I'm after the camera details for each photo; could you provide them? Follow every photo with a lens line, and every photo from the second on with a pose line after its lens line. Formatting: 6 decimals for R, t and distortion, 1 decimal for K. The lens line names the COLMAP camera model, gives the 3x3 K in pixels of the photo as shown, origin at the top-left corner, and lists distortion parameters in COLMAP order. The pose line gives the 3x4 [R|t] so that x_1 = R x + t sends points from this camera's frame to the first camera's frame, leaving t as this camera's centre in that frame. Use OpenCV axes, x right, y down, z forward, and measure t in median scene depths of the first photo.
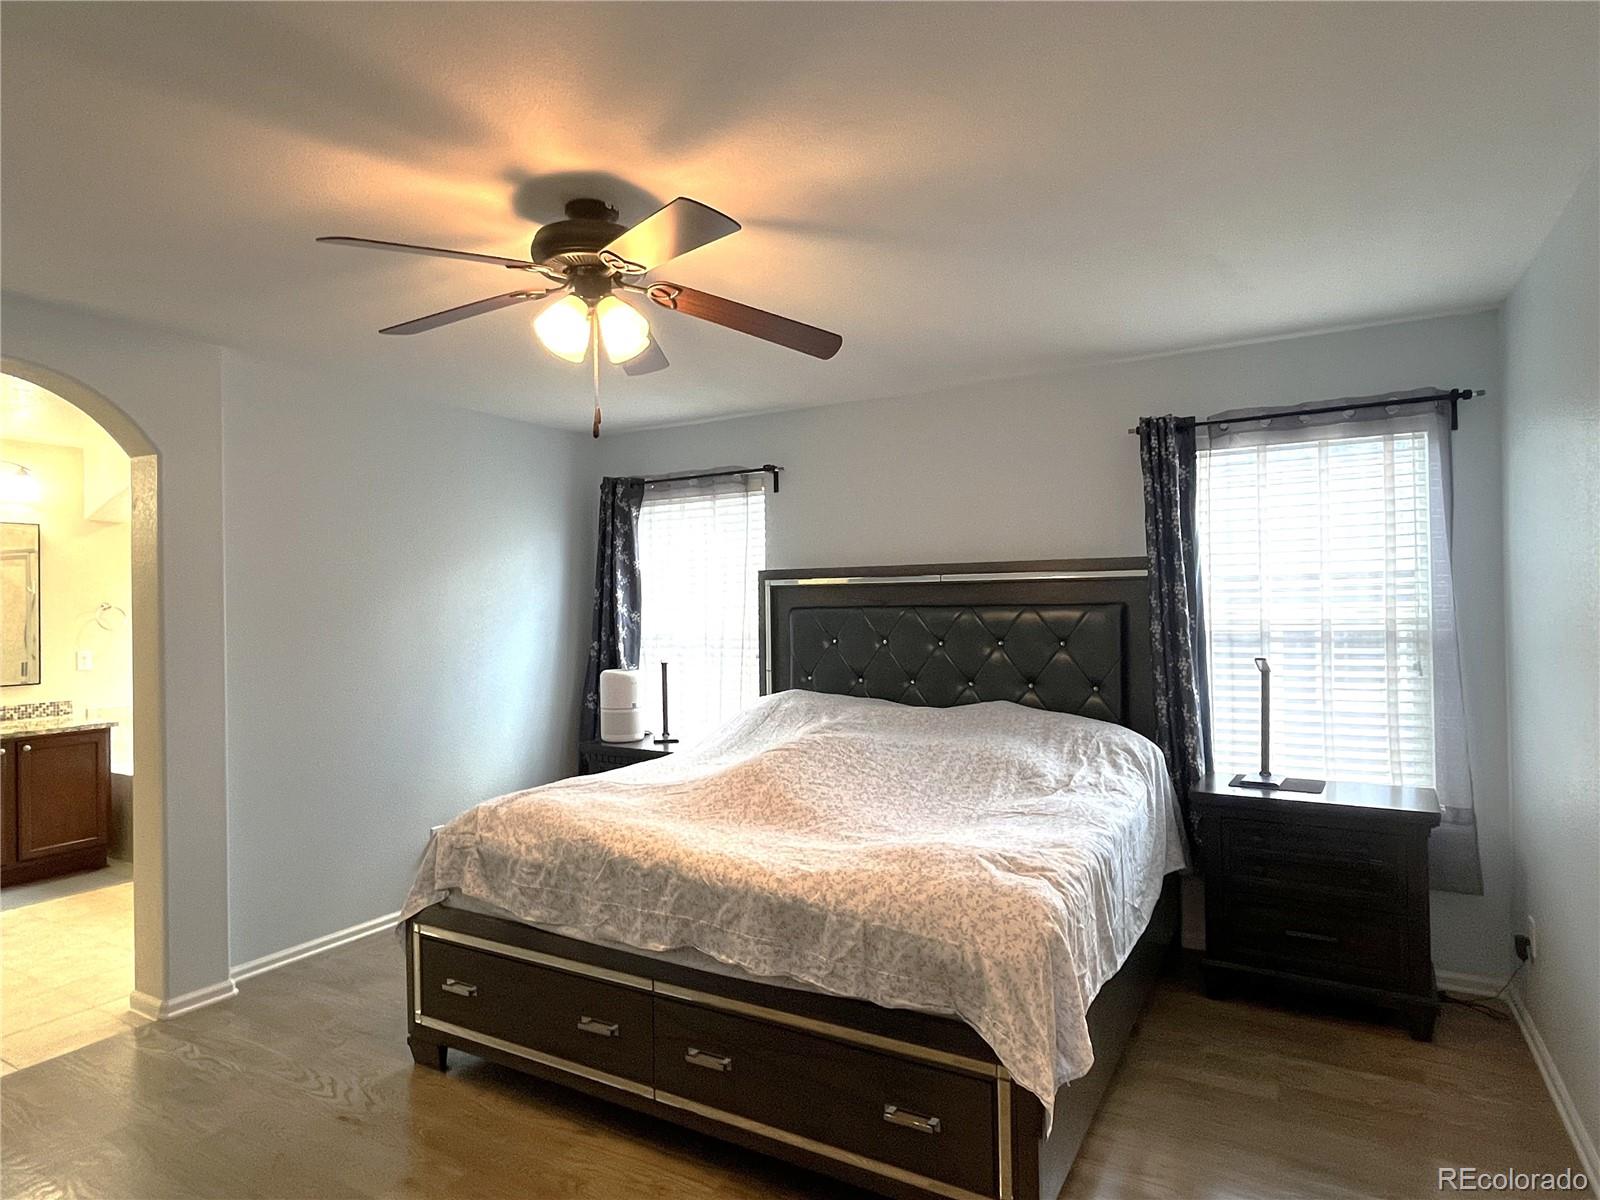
lens RADIAL K [[920.7, 0, 798.0], [0, 920.7, 605.1], [0, 0, 1]] dist [0.015477, 0.000066]
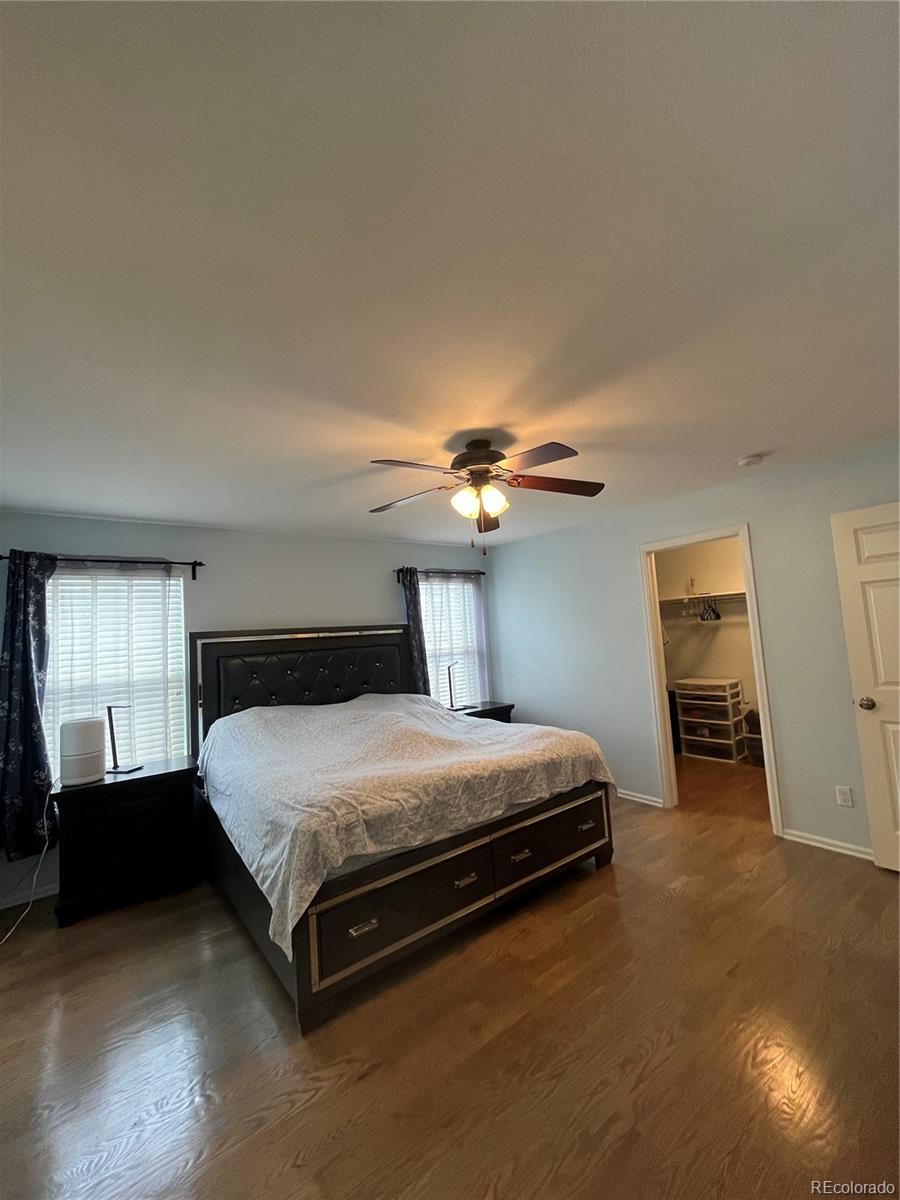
lens RADIAL K [[486.6, 0, 449.4], [0, 486.6, 602.1], [0, 0, 1]] dist [0.001281, -0.000160]
pose [[0.380558, 0.055645, 0.923081, -0.876564], [0.059030, 0.994691, -0.084298, 0.004391], [-0.922871, 0.086570, 0.375253, 0.501269]]
